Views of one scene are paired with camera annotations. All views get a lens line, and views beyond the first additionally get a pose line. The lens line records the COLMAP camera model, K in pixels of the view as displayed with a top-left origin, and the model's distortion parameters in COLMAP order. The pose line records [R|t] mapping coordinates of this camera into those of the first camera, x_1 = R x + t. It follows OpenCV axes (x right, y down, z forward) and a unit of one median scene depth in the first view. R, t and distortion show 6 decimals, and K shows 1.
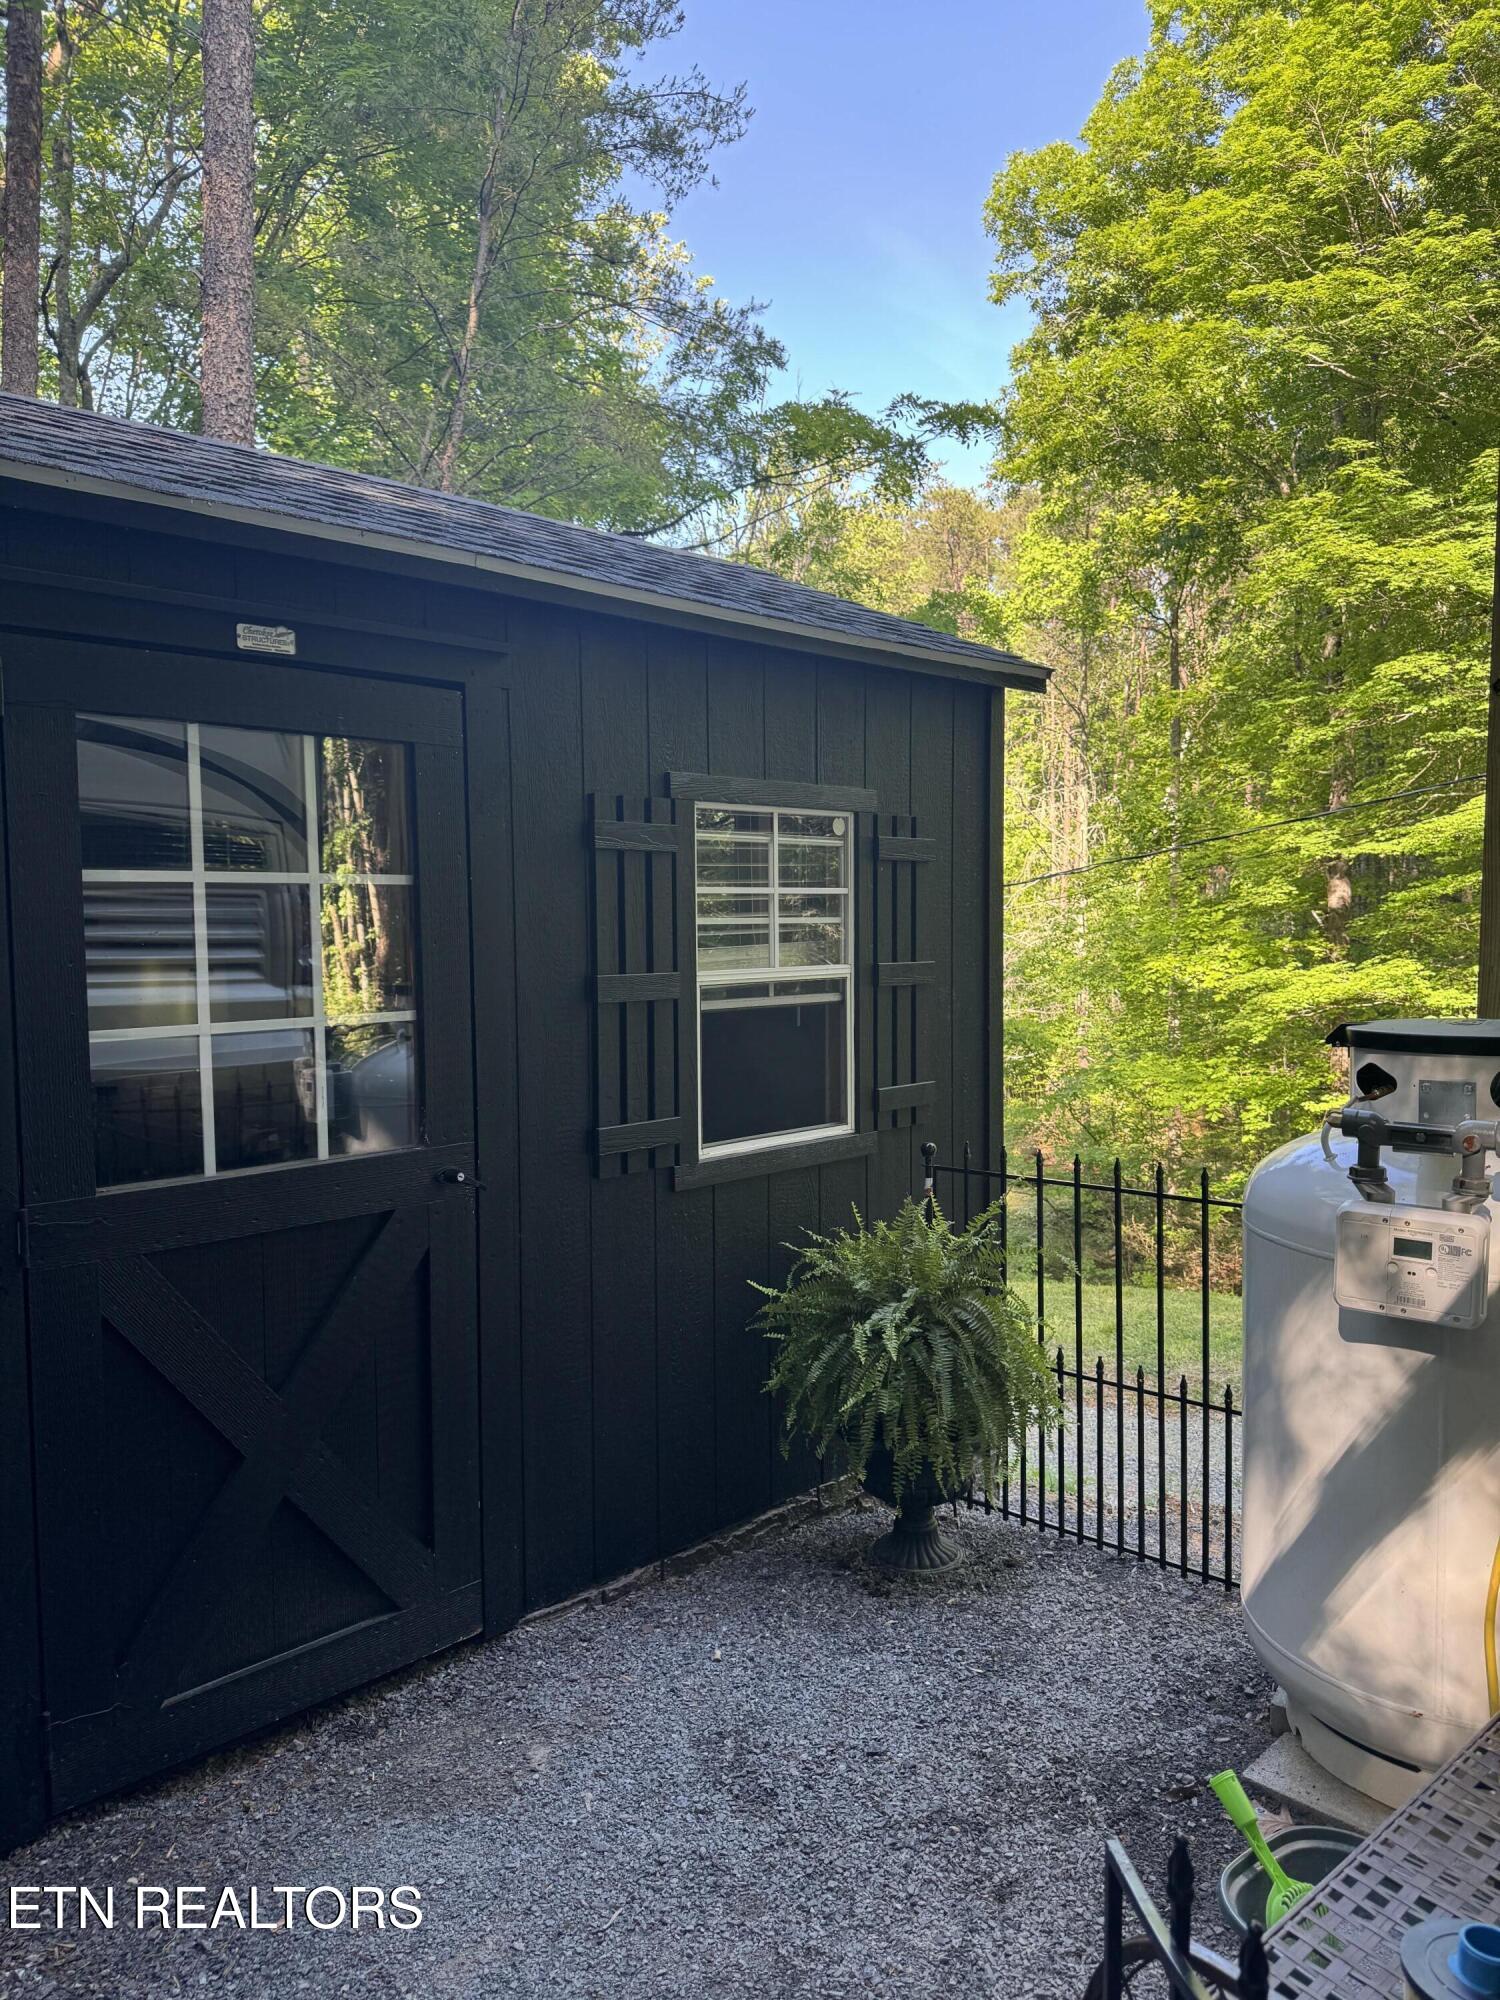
lens RADIAL K [[1417.1, 0, 752.3], [0, 1417.1, 988.8], [0, 0, 1]] dist [0.050418, -0.059034]
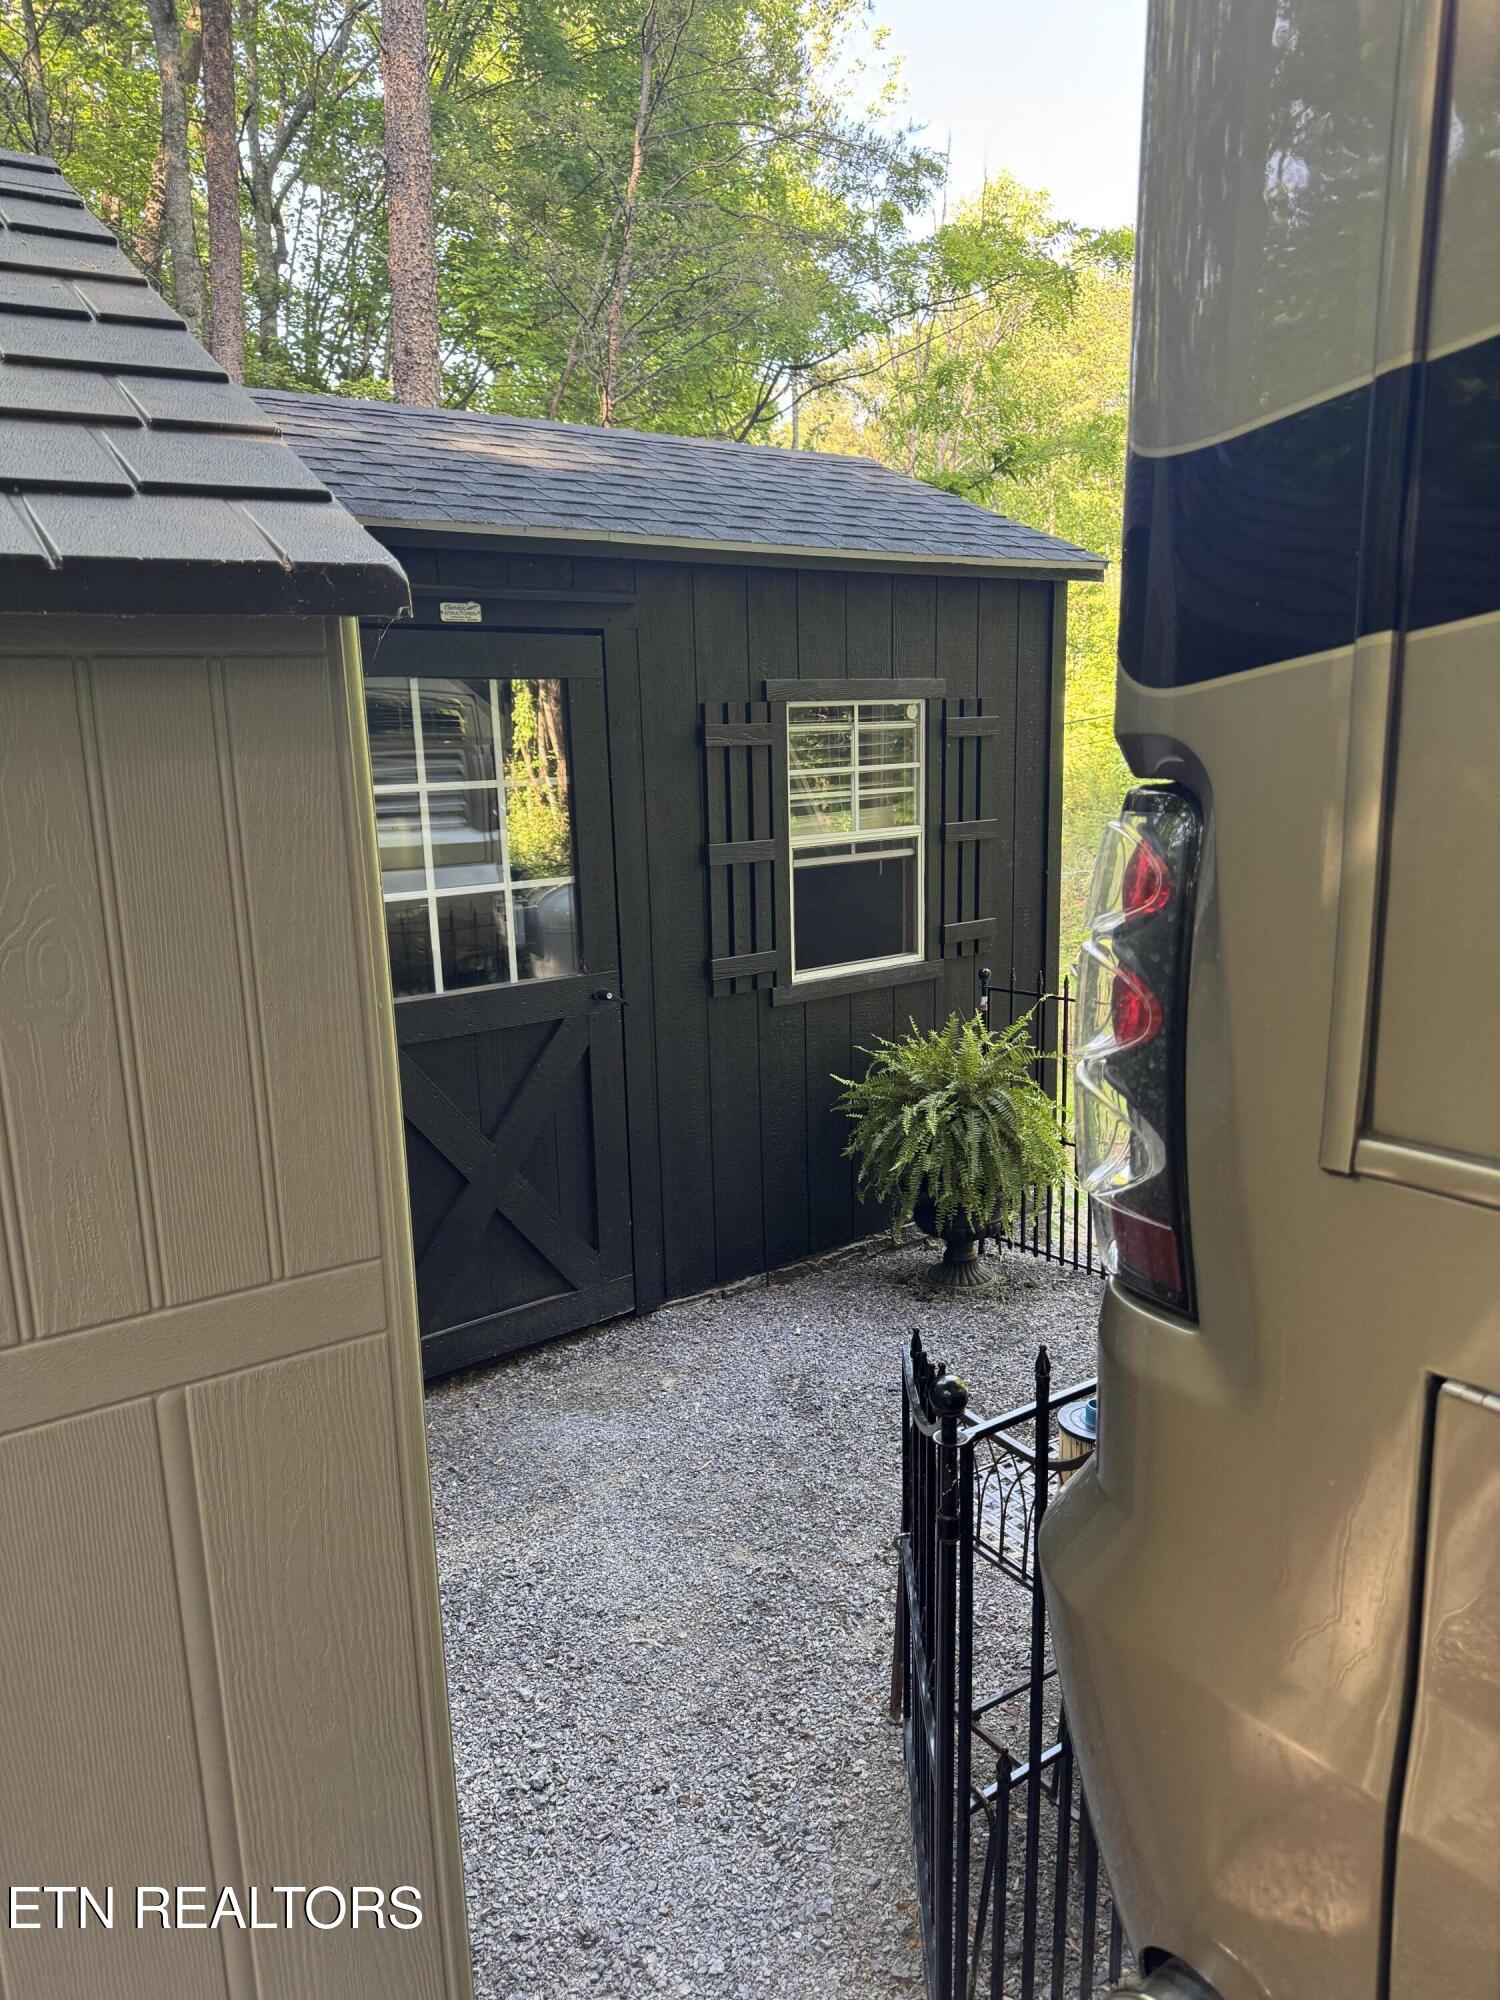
lens RADIAL K [[1417.1, 0, 755.6], [0, 1417.1, 999.9], [0, 0, 1]] dist [0.050418, -0.059034]
pose [[0.991179, 0.007870, -0.132295, 0.101481], [0.011119, 0.989779, 0.142179, -0.049678], [0.132061, -0.142396, 0.980960, -0.288868]]
